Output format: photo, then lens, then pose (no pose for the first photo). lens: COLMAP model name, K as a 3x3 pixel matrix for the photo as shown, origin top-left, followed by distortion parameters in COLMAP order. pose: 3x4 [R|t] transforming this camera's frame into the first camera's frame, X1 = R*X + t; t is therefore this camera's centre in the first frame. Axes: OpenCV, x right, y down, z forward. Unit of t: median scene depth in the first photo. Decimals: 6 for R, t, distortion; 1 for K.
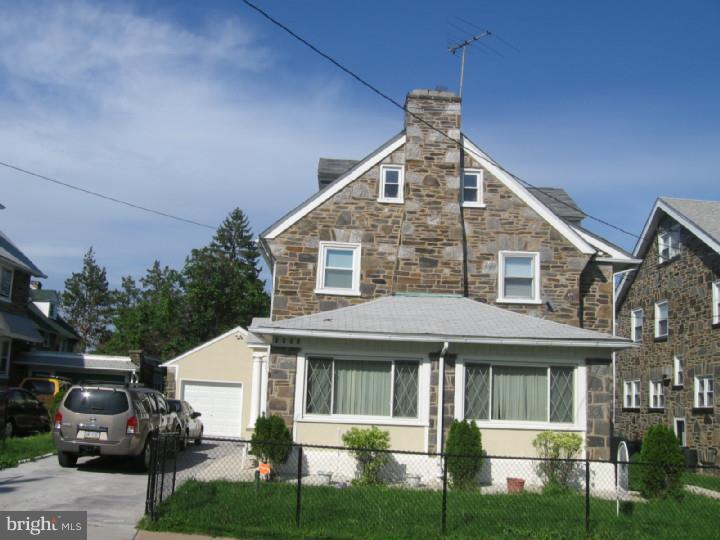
lens RADIAL K [[750.2, 0, 360.0], [0, 750.2, 270.0], [0, 0, 1]] dist [-0.140373, 0.089847]
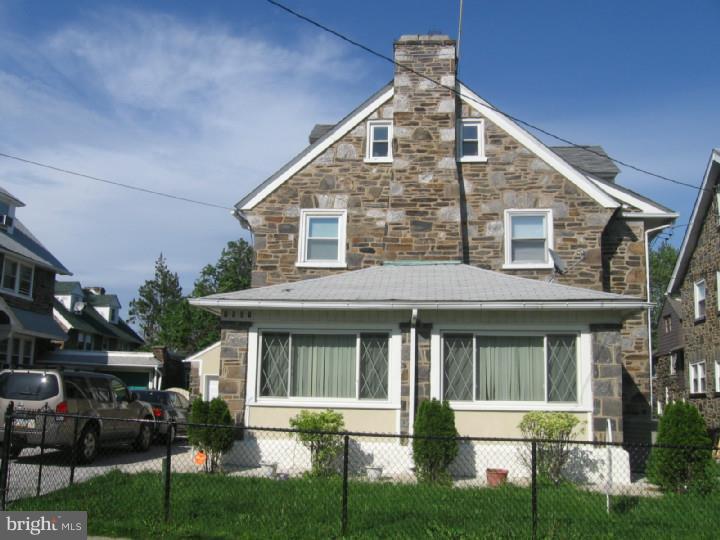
lens RADIAL K [[750.2, 0, 360.0], [0, 750.2, 270.0], [0, 0, 1]] dist [-0.140373, 0.089847]
pose [[0.990296, -0.042960, -0.132171, 0.132831], [0.042109, 0.999070, -0.009226, 0.045899], [0.132444, 0.003571, 0.991184, 0.120140]]
